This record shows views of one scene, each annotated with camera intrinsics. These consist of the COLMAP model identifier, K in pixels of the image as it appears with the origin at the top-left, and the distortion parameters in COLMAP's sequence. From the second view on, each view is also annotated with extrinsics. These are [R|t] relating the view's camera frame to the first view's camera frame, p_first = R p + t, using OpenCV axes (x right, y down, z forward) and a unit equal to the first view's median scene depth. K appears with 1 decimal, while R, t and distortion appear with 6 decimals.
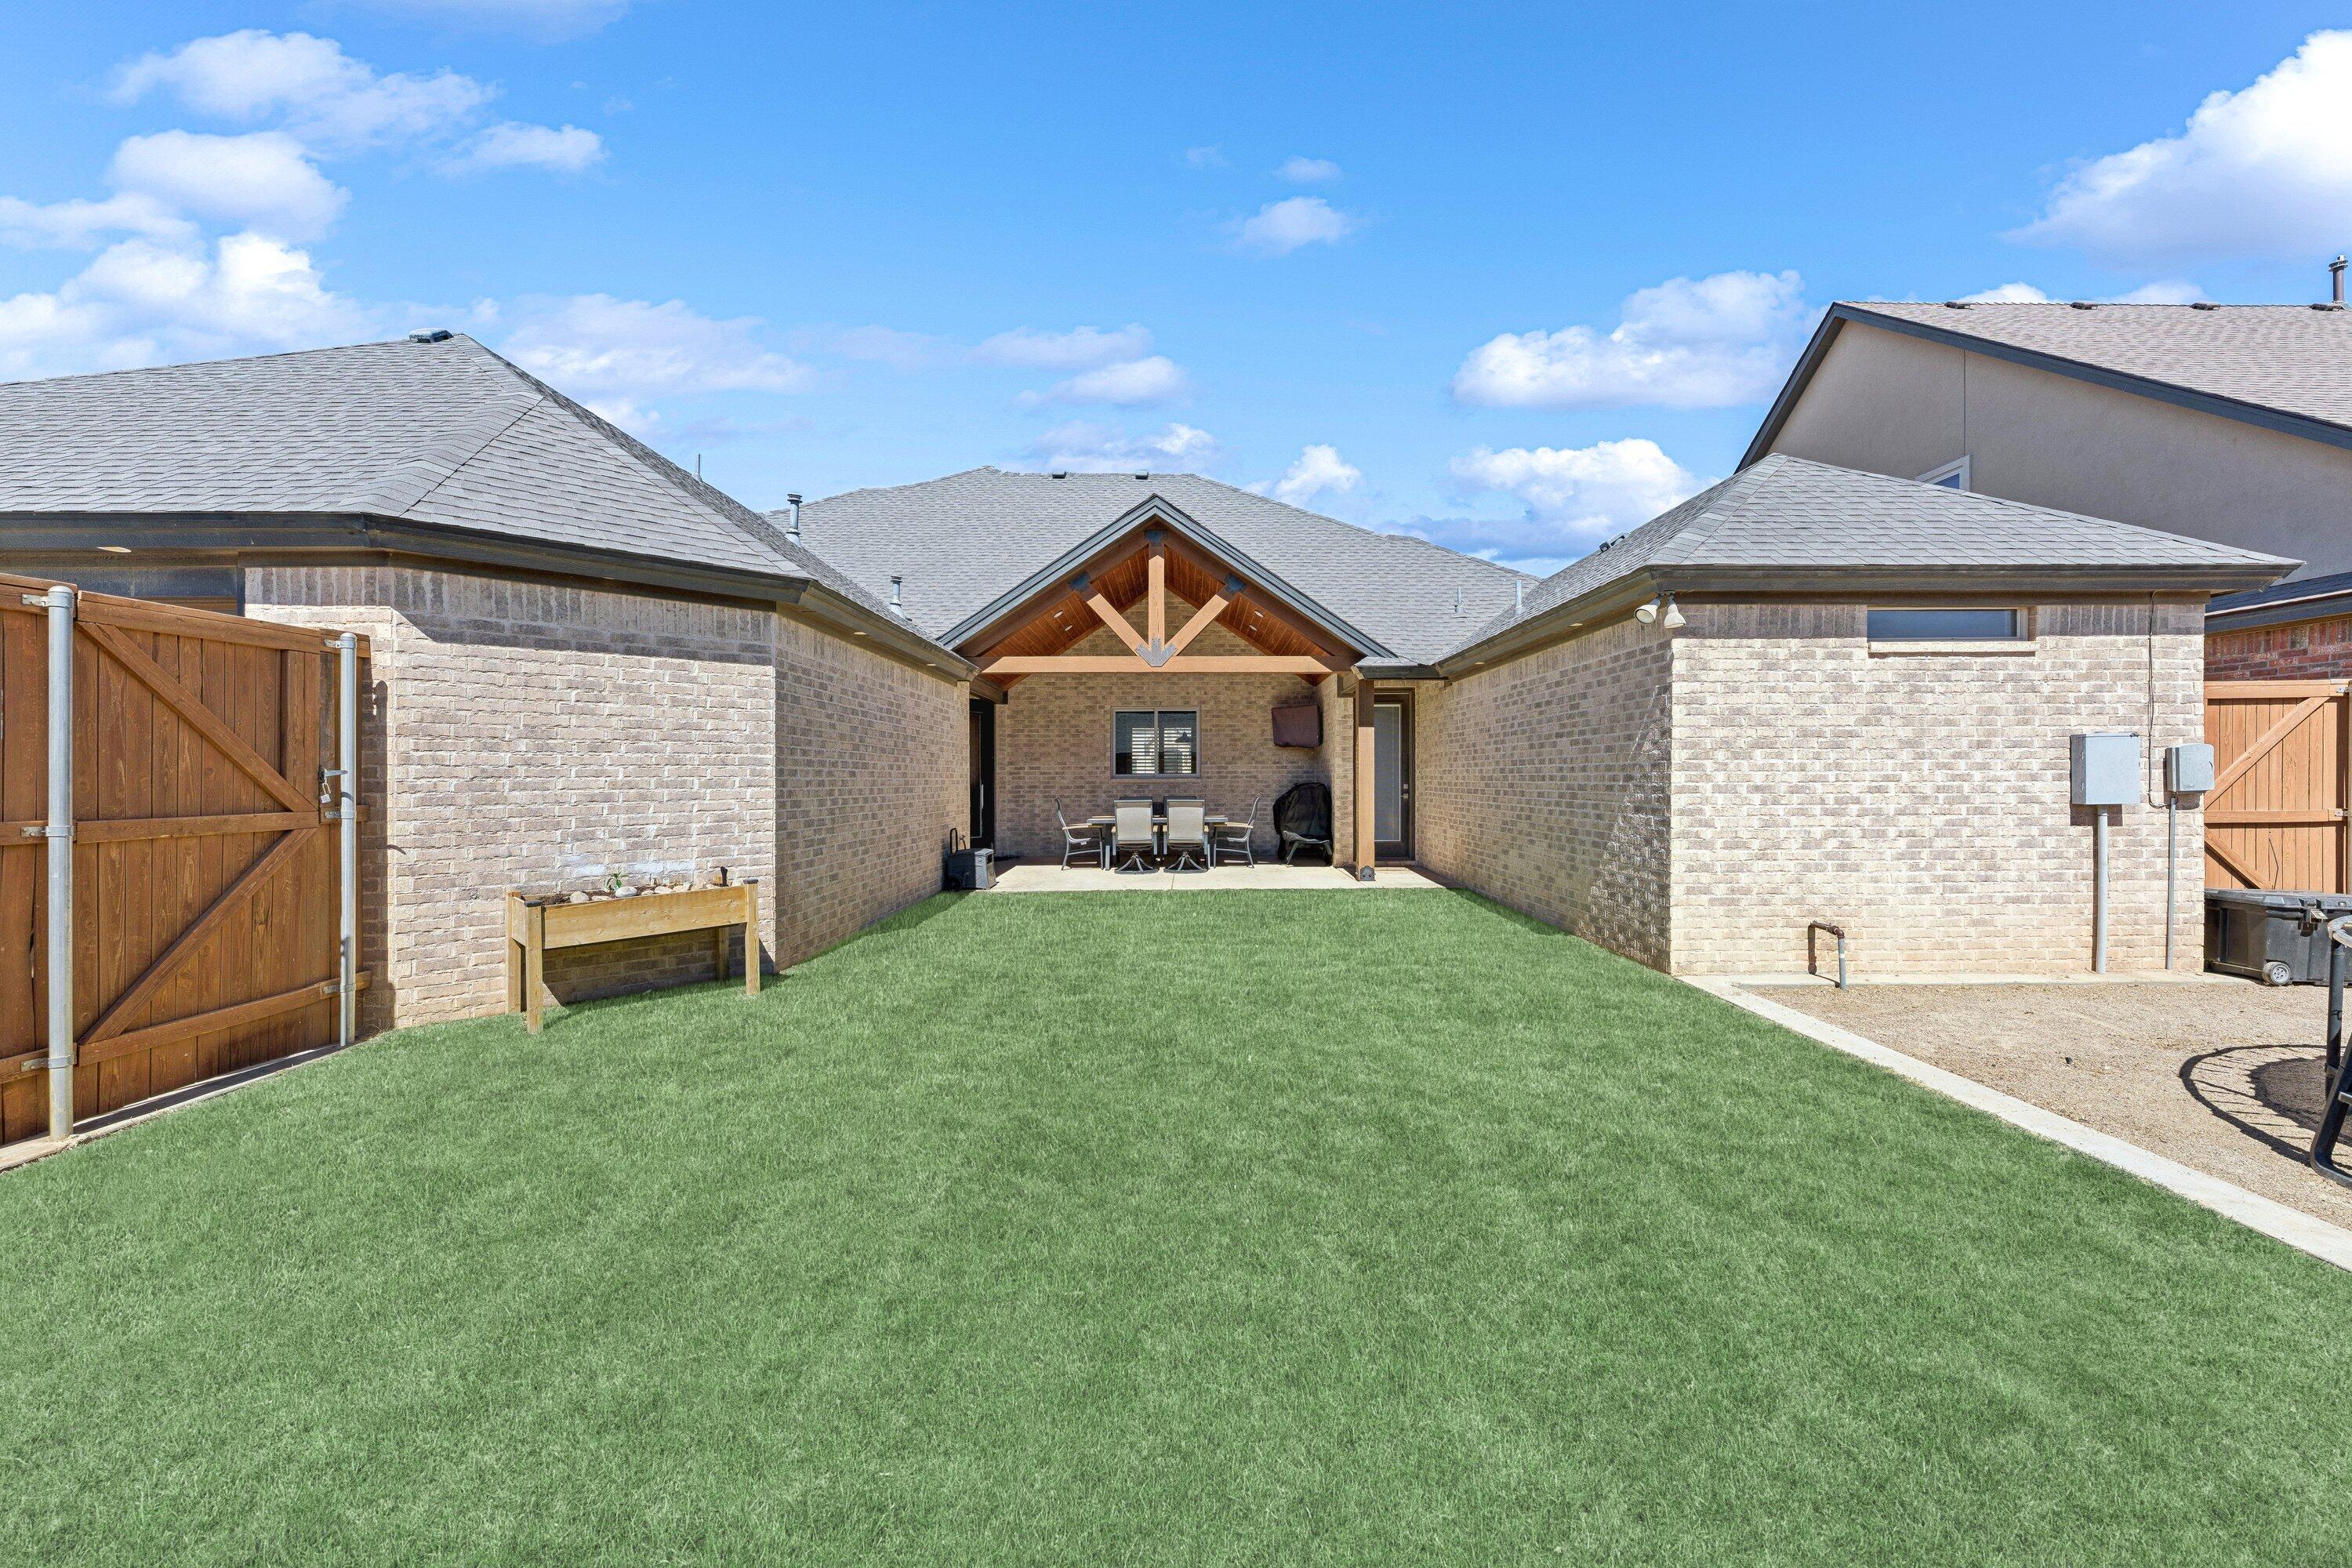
lens RADIAL K [[946.0, 0, 1199.0], [0, 946.0, 785.8], [0, 0, 1]] dist [-0.000513, 0.000045]
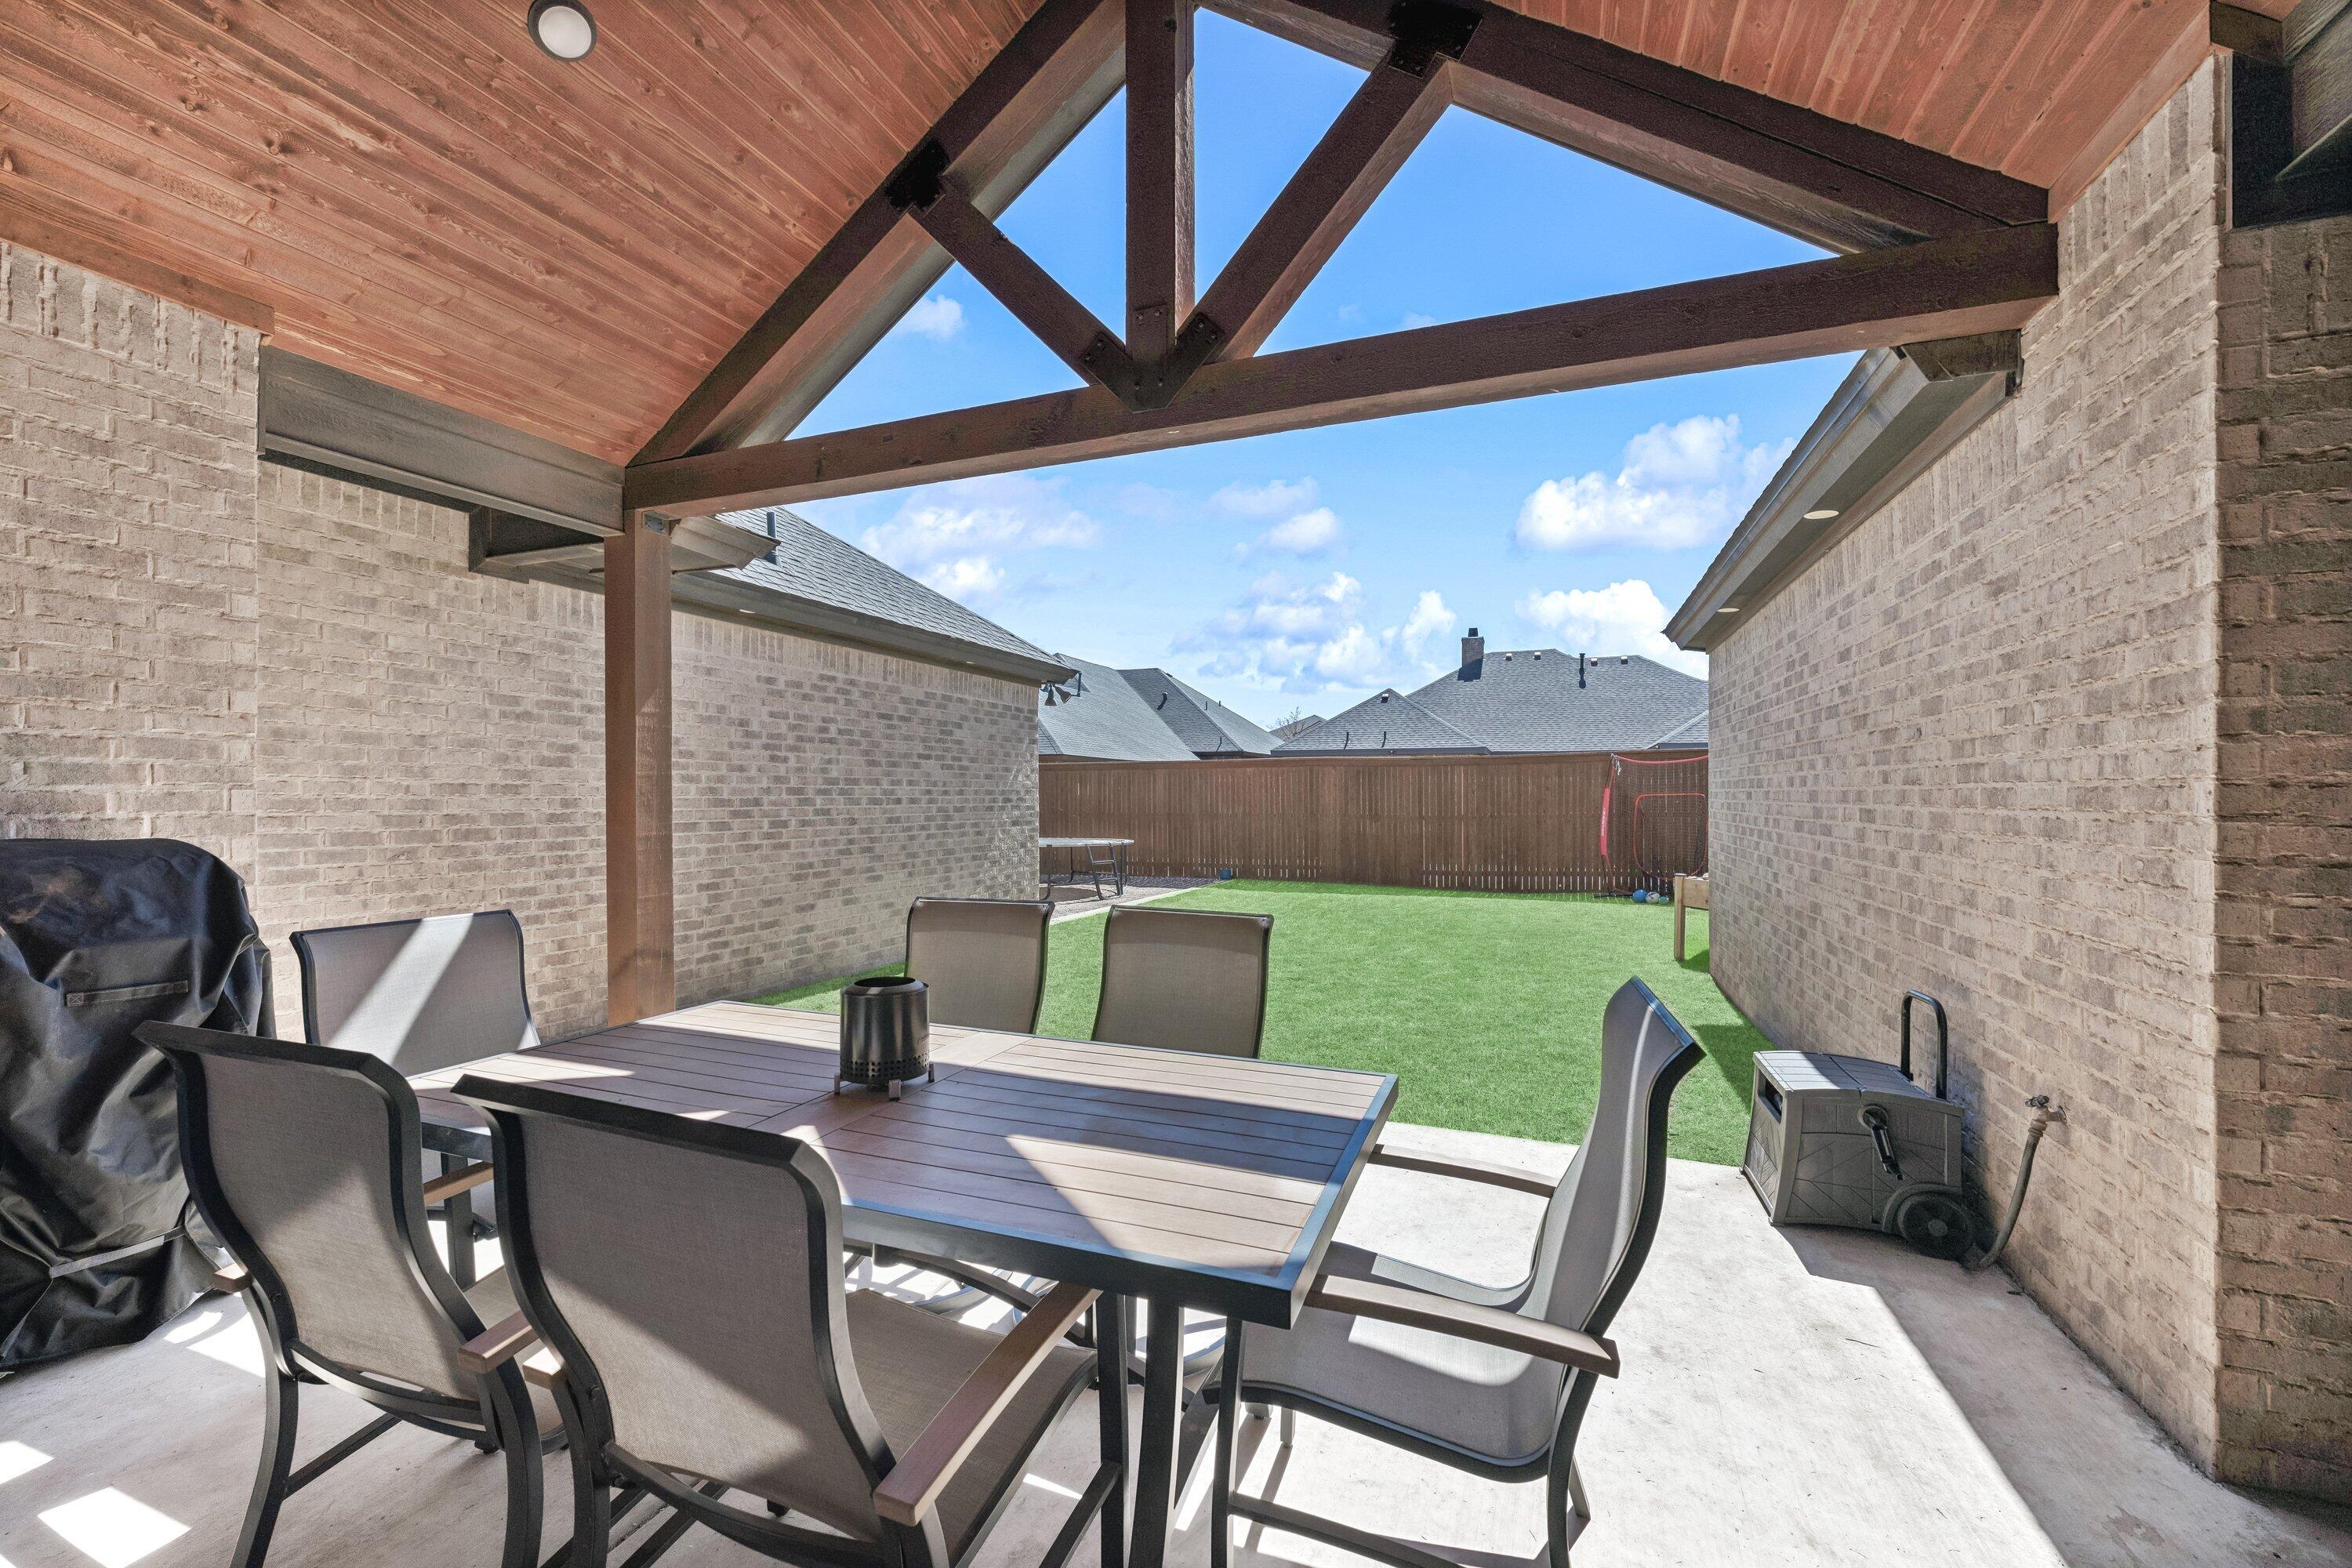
lens RADIAL K [[948.4, 0, 1177.8], [0, 948.4, 799.7], [0, 0, 1]] dist [-0.000834, -0.000040]
pose [[-0.926742, 0.000232, 0.375697, -0.291193], [0.004845, 0.999924, 0.011333, -0.025049], [-0.375666, 0.012323, -0.926673, 2.337190]]
